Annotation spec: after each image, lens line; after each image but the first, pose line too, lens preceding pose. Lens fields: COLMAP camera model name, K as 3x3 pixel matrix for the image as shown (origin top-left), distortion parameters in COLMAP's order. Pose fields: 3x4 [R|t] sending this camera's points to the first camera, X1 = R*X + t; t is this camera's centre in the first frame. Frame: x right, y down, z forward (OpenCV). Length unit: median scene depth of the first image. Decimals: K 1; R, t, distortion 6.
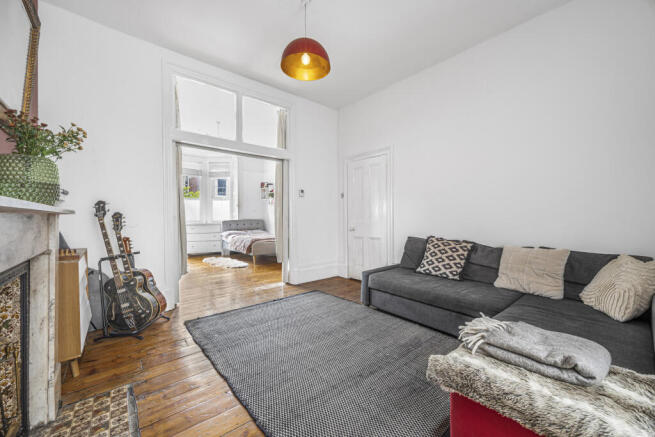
lens RADIAL K [[258.7, 0, 329.4], [0, 258.7, 220.6], [0, 0, 1]] dist [0.000348, 0.000157]
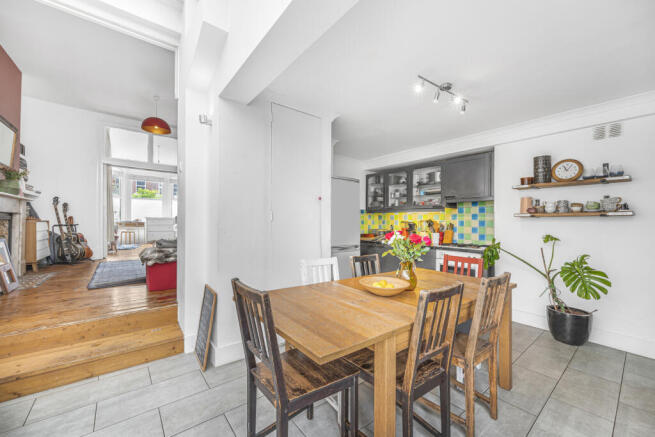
lens RADIAL K [[258.7, 0, 329.4], [0, 258.7, 220.6], [0, 0, 1]] dist [0.000348, 0.000157]
pose [[0.999540, 0.009029, -0.028942, 1.132910], [-0.009517, 0.999814, -0.016767, 0.107144], [0.028785, 0.017035, 0.999440, -0.818776]]
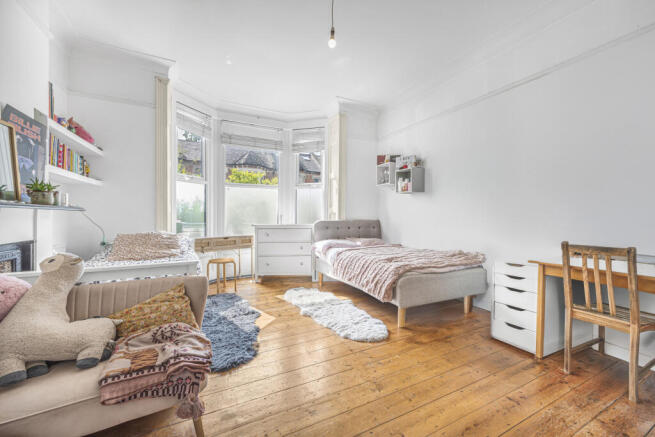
lens RADIAL K [[258.7, 0, 329.4], [0, 258.7, 220.6], [0, 0, 1]] dist [0.000348, 0.000157]
pose [[0.971782, 0.010562, -0.235645, -0.318266], [-0.011872, 0.999921, -0.004139, -0.000555], [0.235582, 0.006820, 0.971830, 0.578030]]
